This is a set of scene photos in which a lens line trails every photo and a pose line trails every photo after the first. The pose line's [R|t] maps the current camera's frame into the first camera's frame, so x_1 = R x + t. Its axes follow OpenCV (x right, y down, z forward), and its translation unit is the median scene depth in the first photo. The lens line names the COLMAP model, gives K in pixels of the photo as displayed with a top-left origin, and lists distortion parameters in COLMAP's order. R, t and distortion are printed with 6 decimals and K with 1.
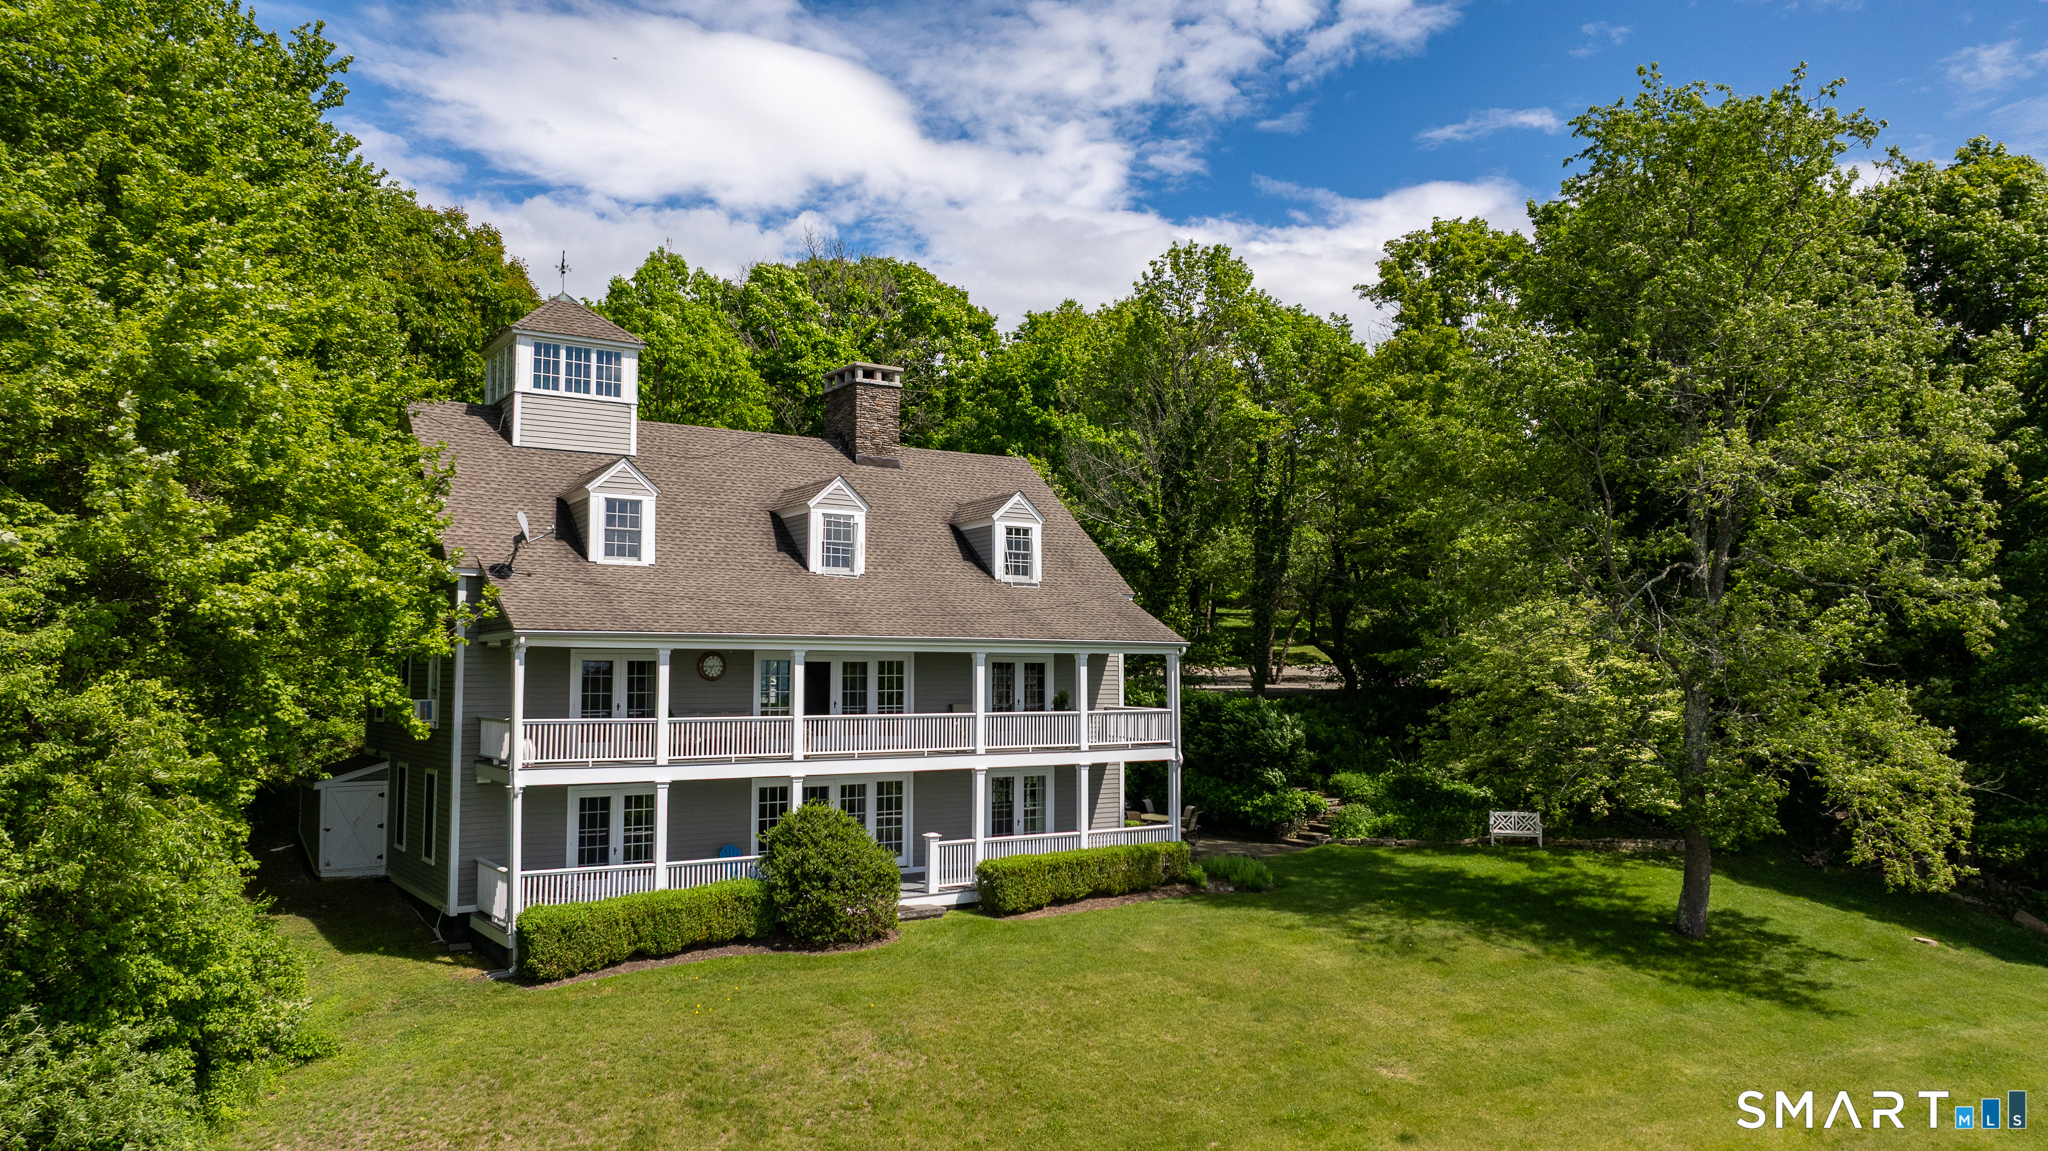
lens RADIAL K [[1410.3, 0, 1024.0], [0, 1410.3, 575.5], [0, 0, 1]] dist [-0.017698, 0.001021]
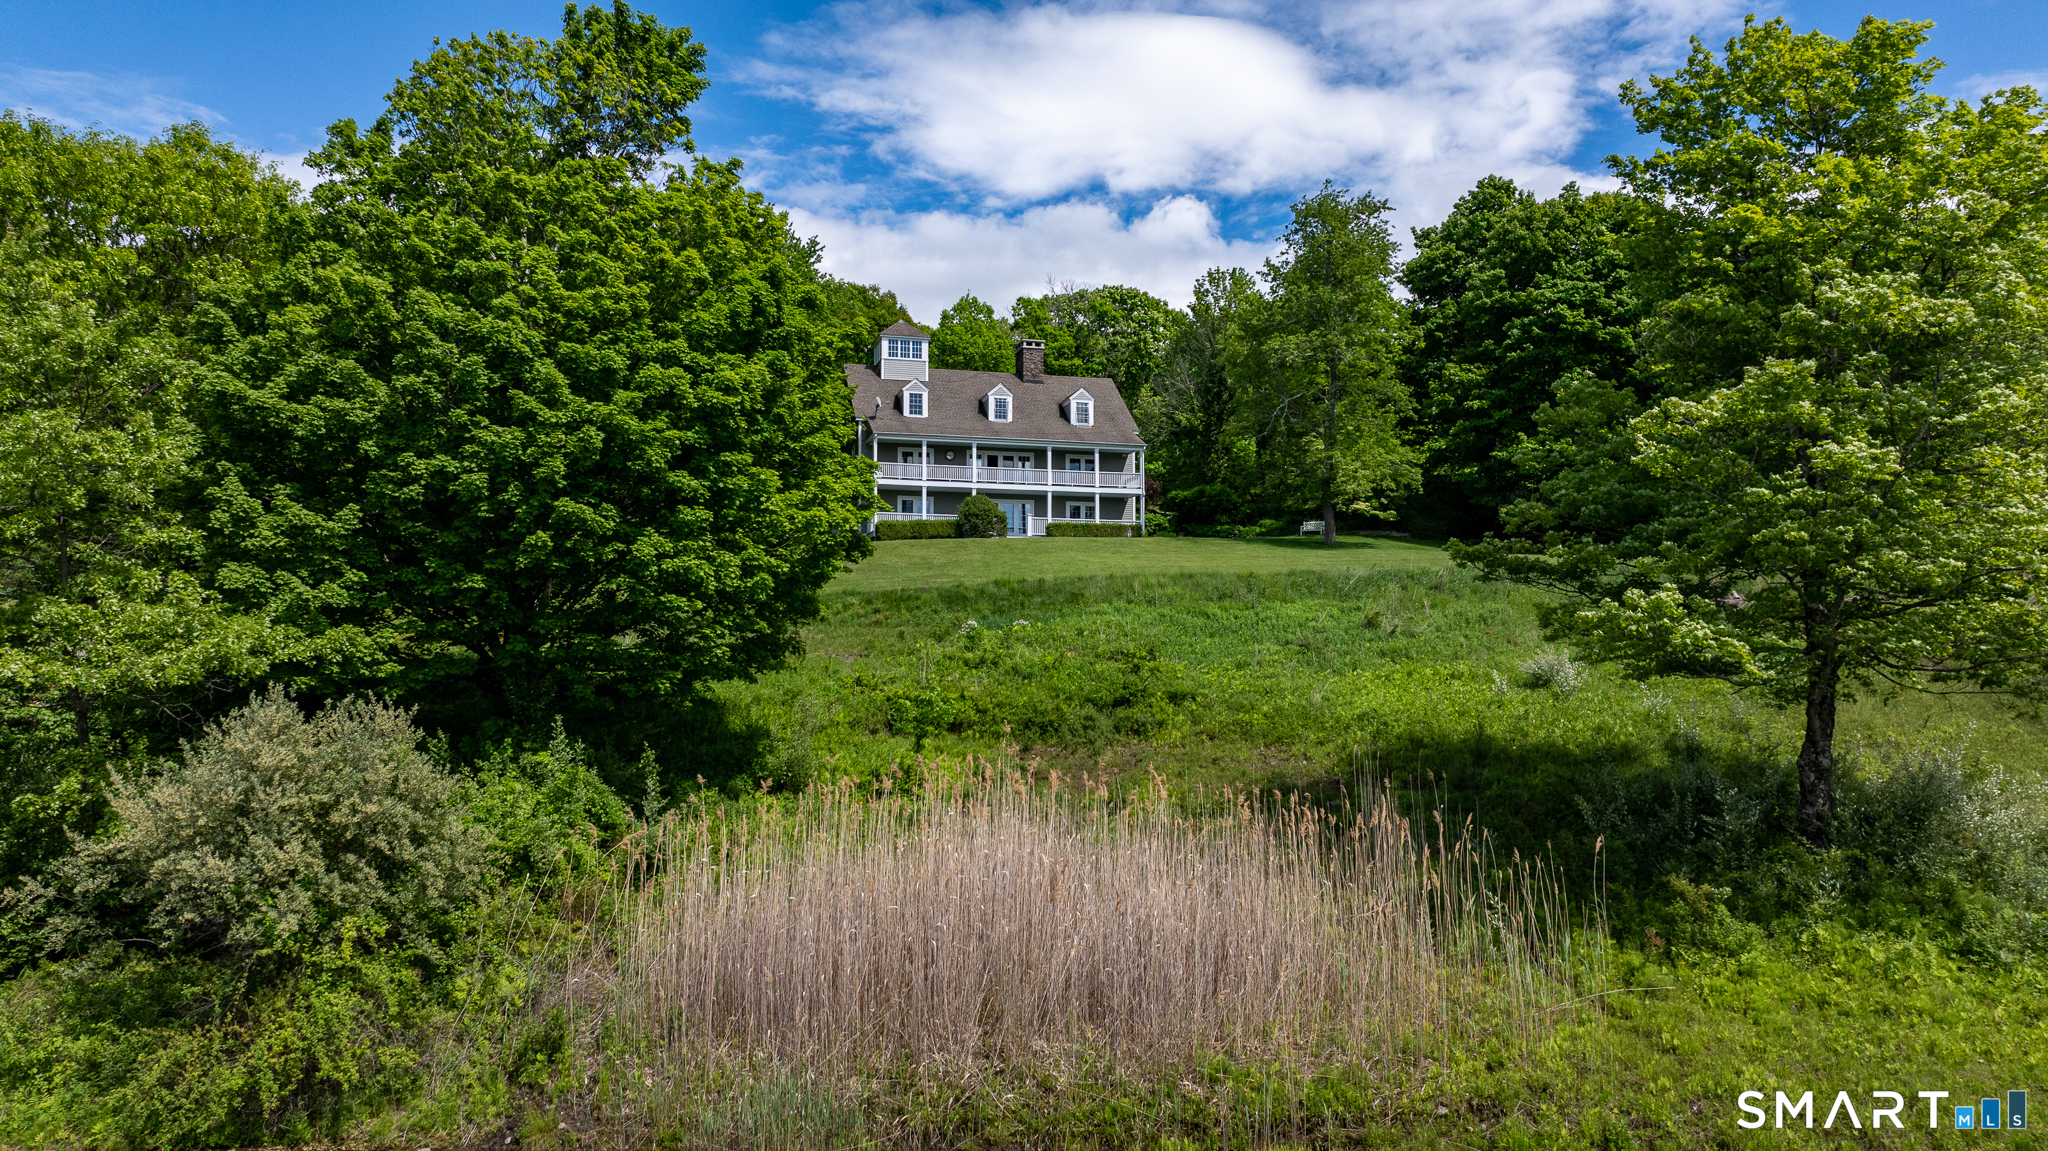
lens RADIAL K [[1410.3, 0, 1024.0], [0, 1410.3, 575.5], [0, 0, 1]] dist [-0.017698, 0.001021]
pose [[0.958008, -0.023371, -0.285789, 0.640796], [0.028895, 0.999468, 0.015128, 0.243691], [0.285283, -0.022751, 0.958173, -1.461748]]
